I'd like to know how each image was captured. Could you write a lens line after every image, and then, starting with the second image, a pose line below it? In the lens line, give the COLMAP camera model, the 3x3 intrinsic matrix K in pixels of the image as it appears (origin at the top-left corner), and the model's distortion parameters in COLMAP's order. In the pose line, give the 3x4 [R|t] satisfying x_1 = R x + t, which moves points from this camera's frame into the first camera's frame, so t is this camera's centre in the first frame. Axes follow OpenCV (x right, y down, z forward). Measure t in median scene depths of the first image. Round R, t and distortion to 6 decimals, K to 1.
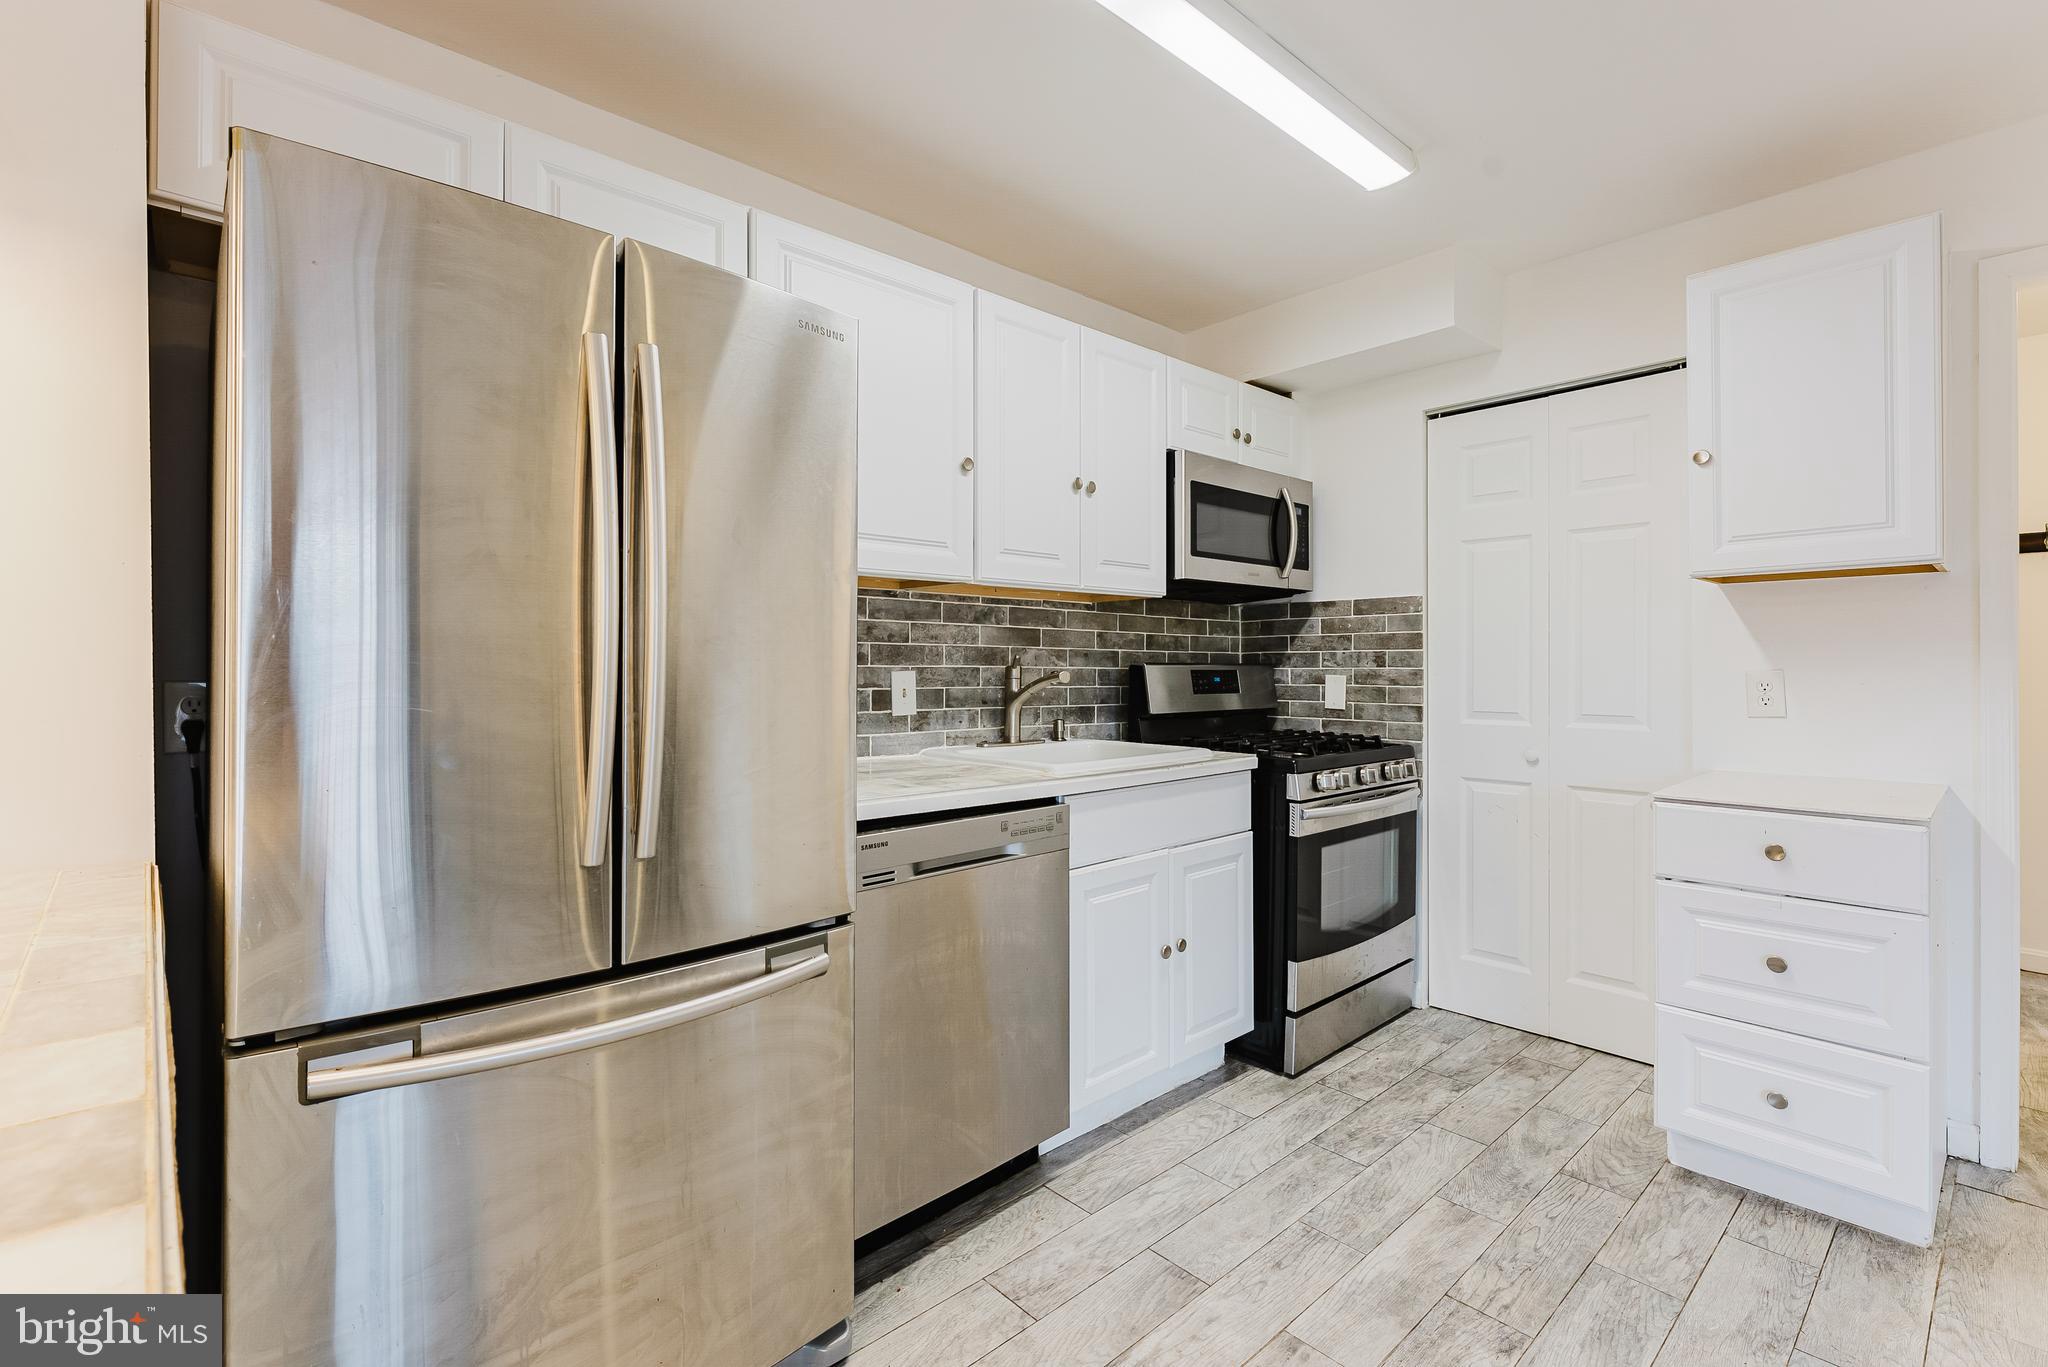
lens RADIAL K [[922.5, 0, 1023.9], [0, 922.5, 664.8], [0, 0, 1]] dist [-0.000209, -0.000028]
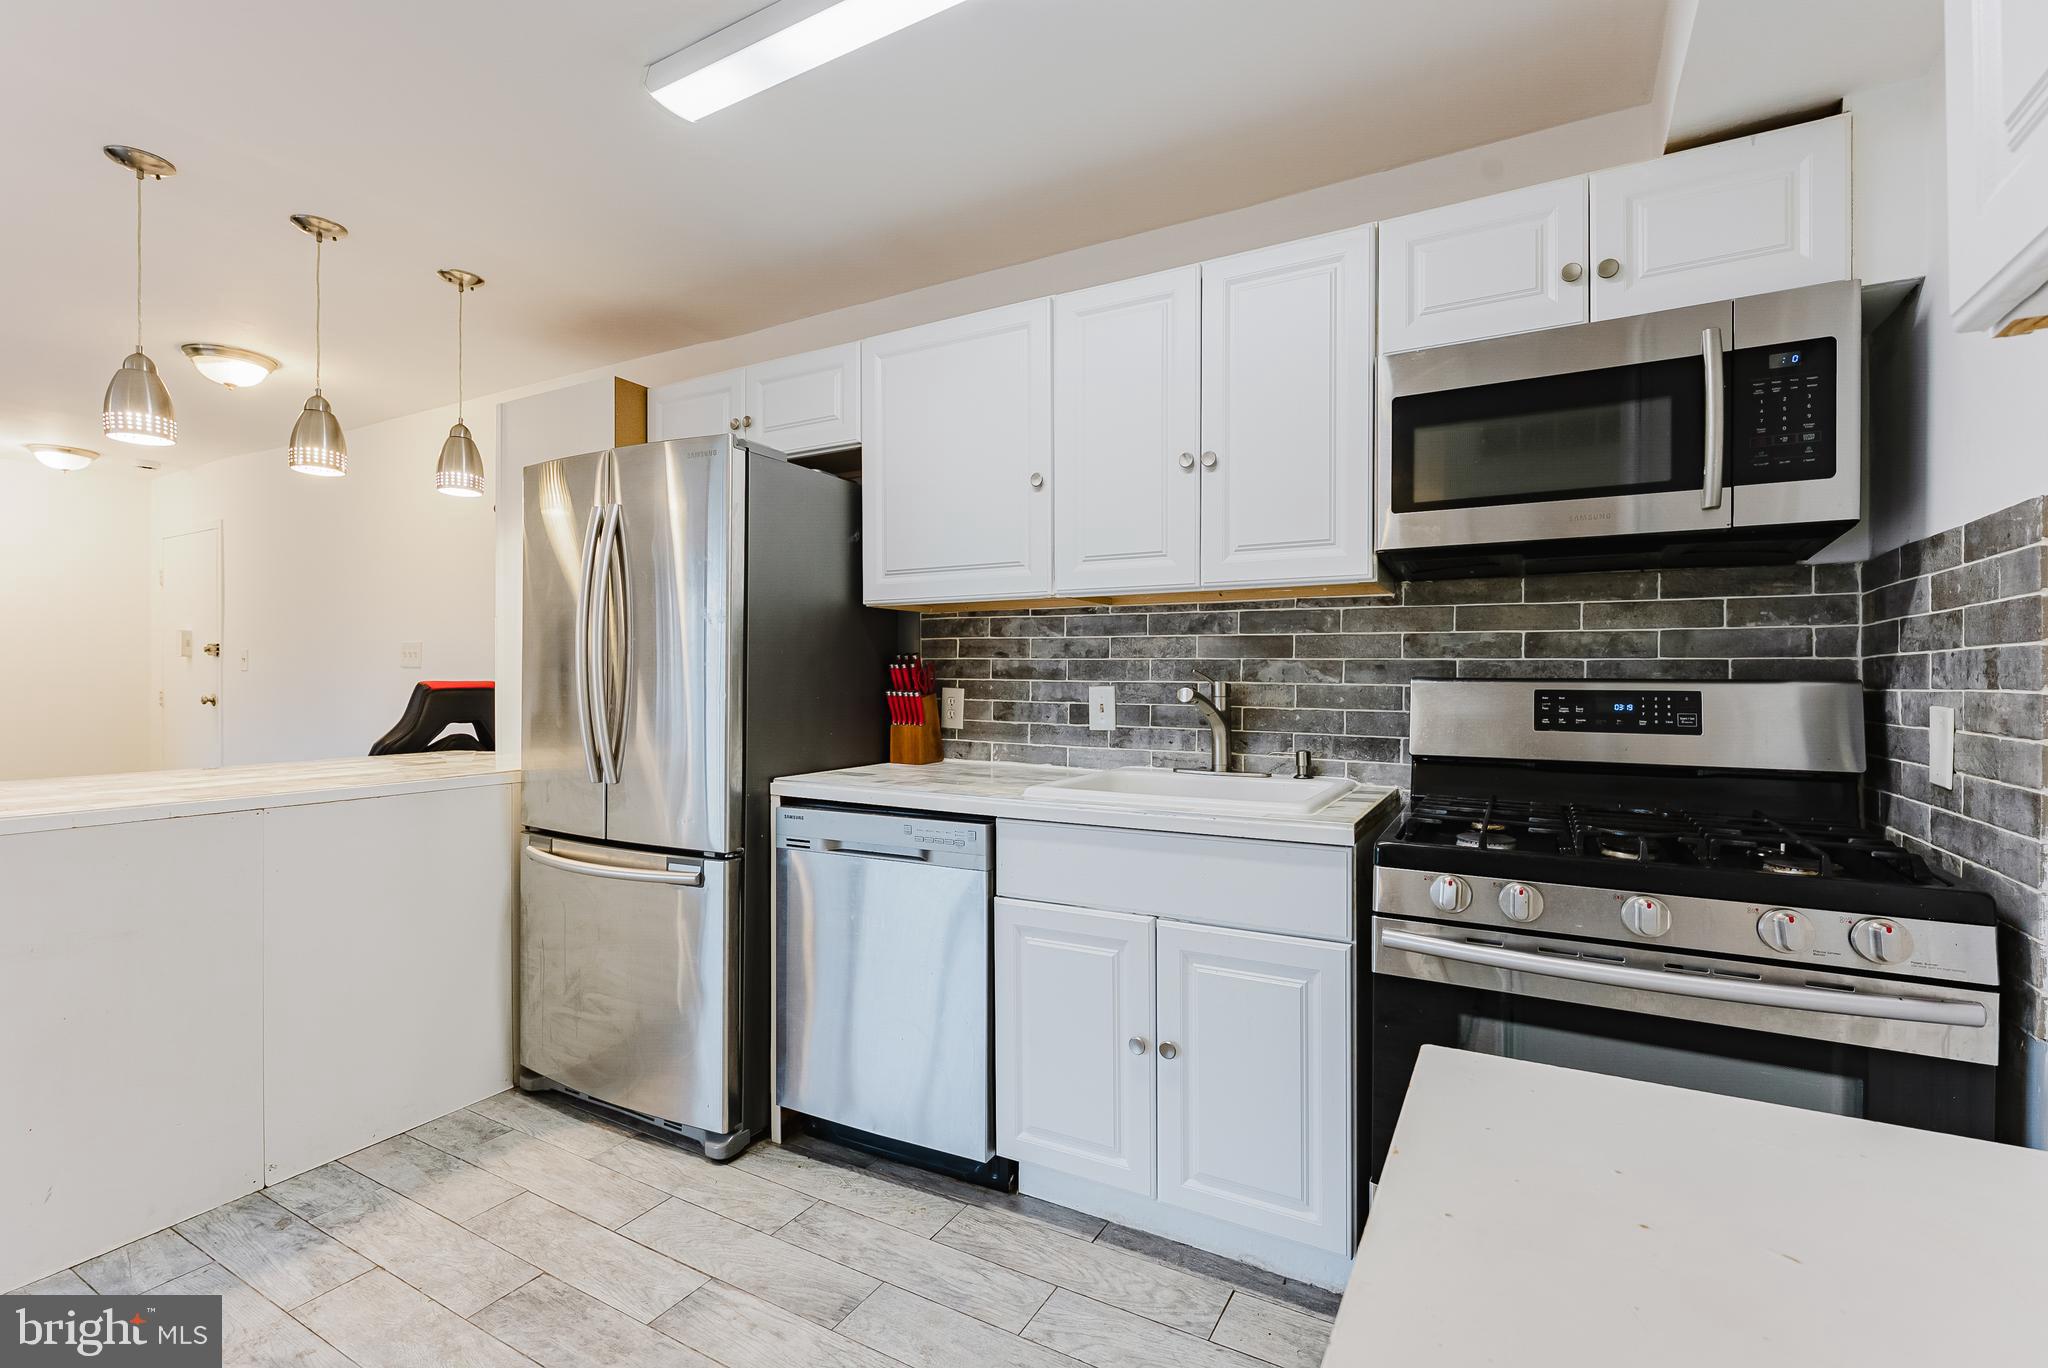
lens RADIAL K [[917.4, 0, 1024.0], [0, 917.4, 684.0], [0, 0, 1]] dist [0.000101, 0.000186]
pose [[0.311697, 0.005046, -0.950168, 0.759364], [-0.002845, 0.999986, 0.004377, 0.000264], [0.950177, 0.001339, 0.311707, 0.582959]]
